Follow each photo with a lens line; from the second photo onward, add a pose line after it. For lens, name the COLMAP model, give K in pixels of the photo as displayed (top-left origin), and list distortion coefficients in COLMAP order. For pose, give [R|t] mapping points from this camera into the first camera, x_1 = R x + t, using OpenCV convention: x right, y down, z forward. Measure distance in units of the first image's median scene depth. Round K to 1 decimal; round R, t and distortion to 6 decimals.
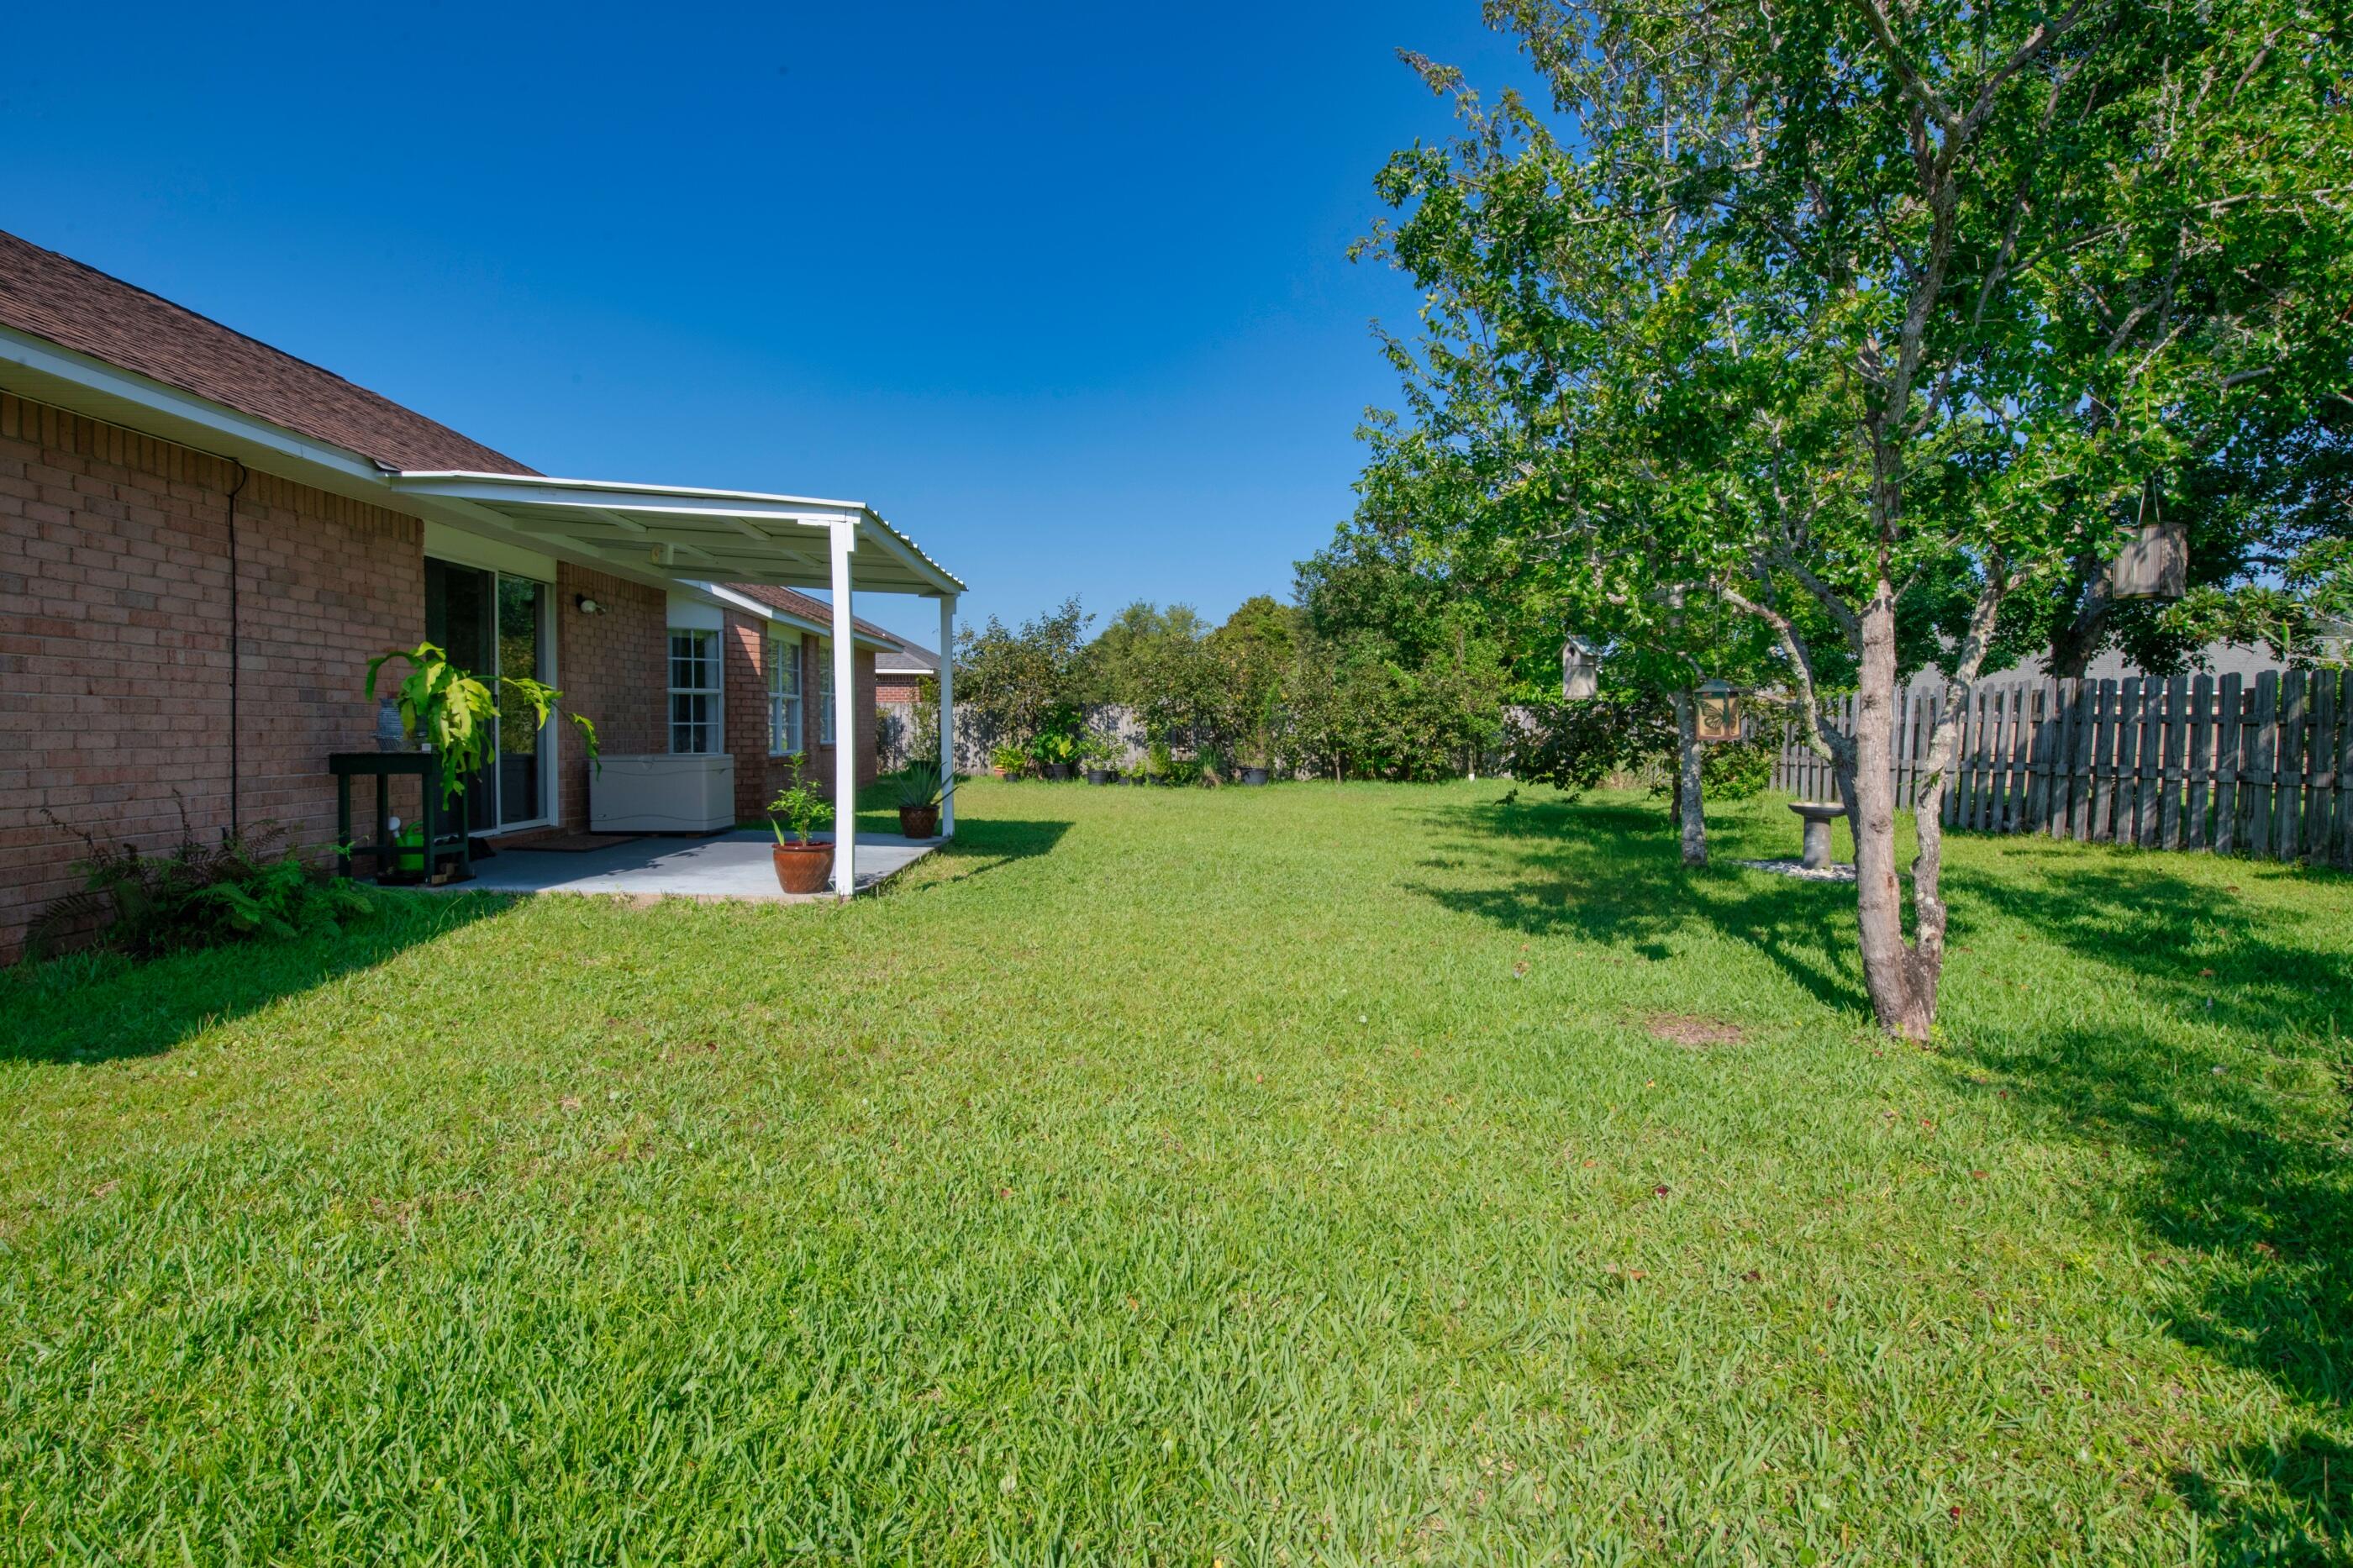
lens RADIAL K [[1105.3, 0, 1176.5], [0, 1105.3, 784.0], [0, 0, 1]] dist [0.001184, -0.000134]
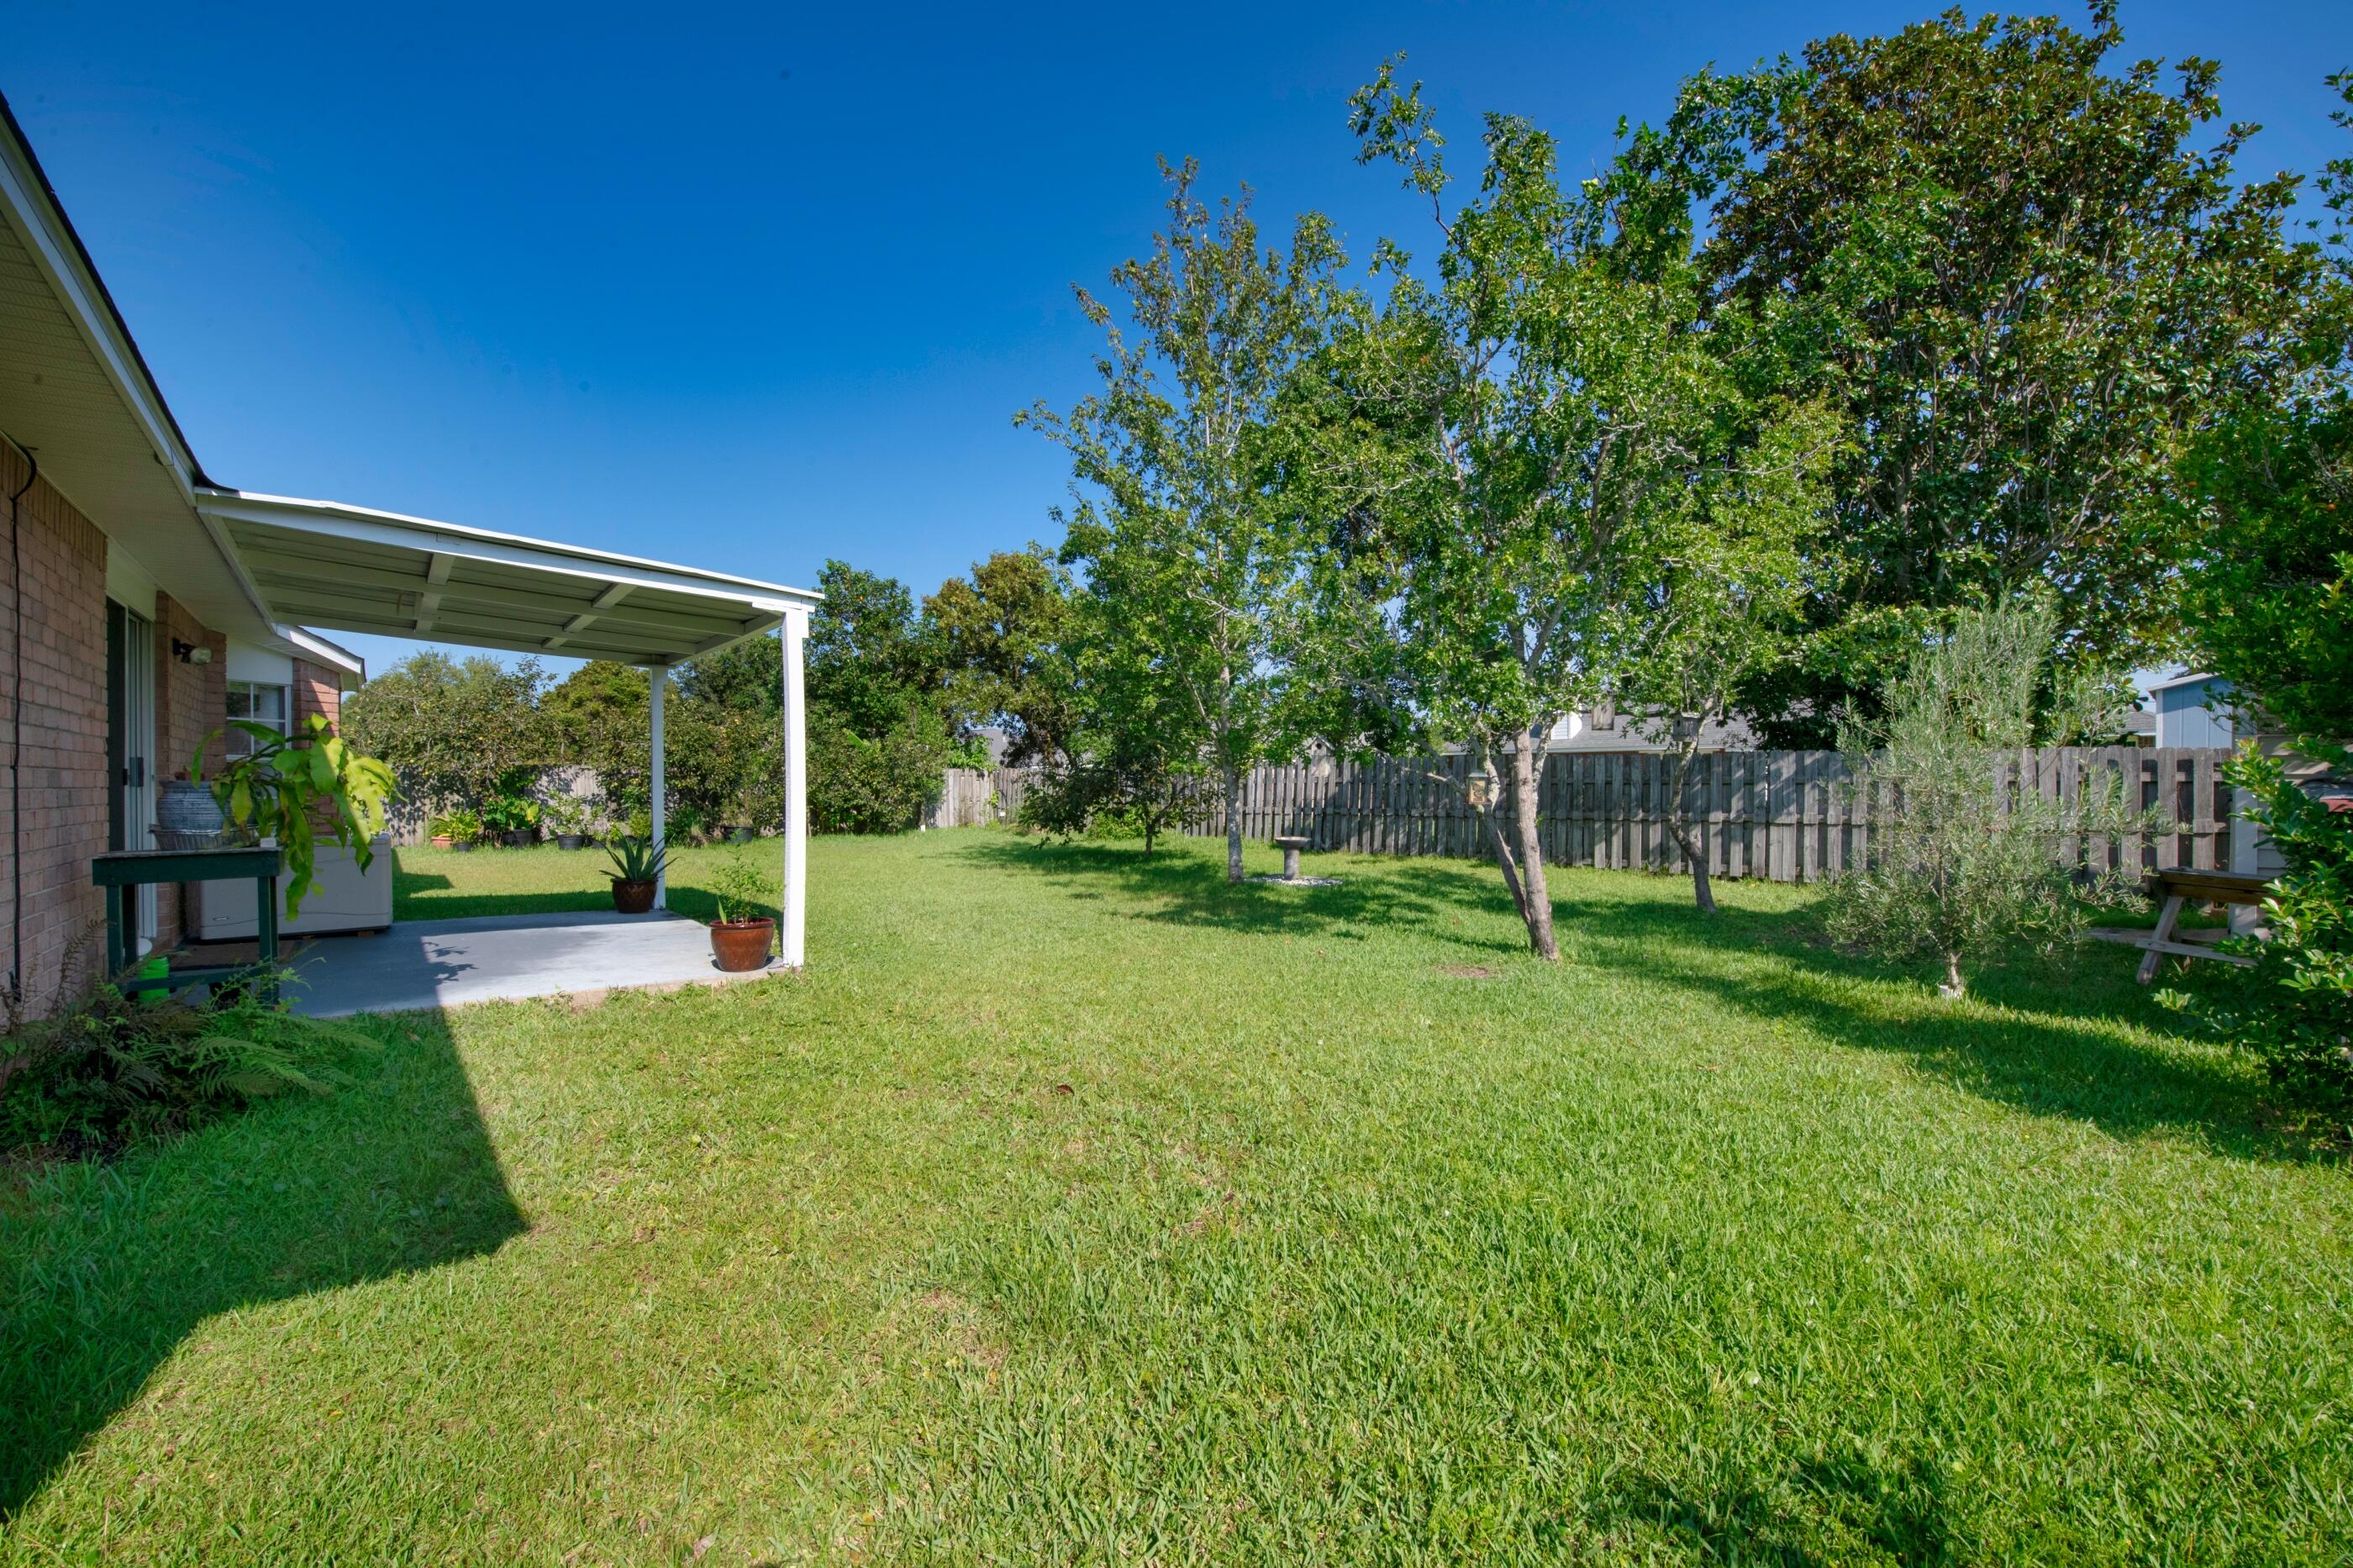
lens RADIAL K [[940.4, 0, 1167.3], [0, 940.4, 788.9], [0, 0, 1]] dist [-0.001178, -0.000251]
pose [[0.793175, -0.010850, 0.608897, -0.316067], [0.037941, 0.998779, -0.031627, -0.013811], [-0.607810, 0.048188, 0.792619, 0.047439]]
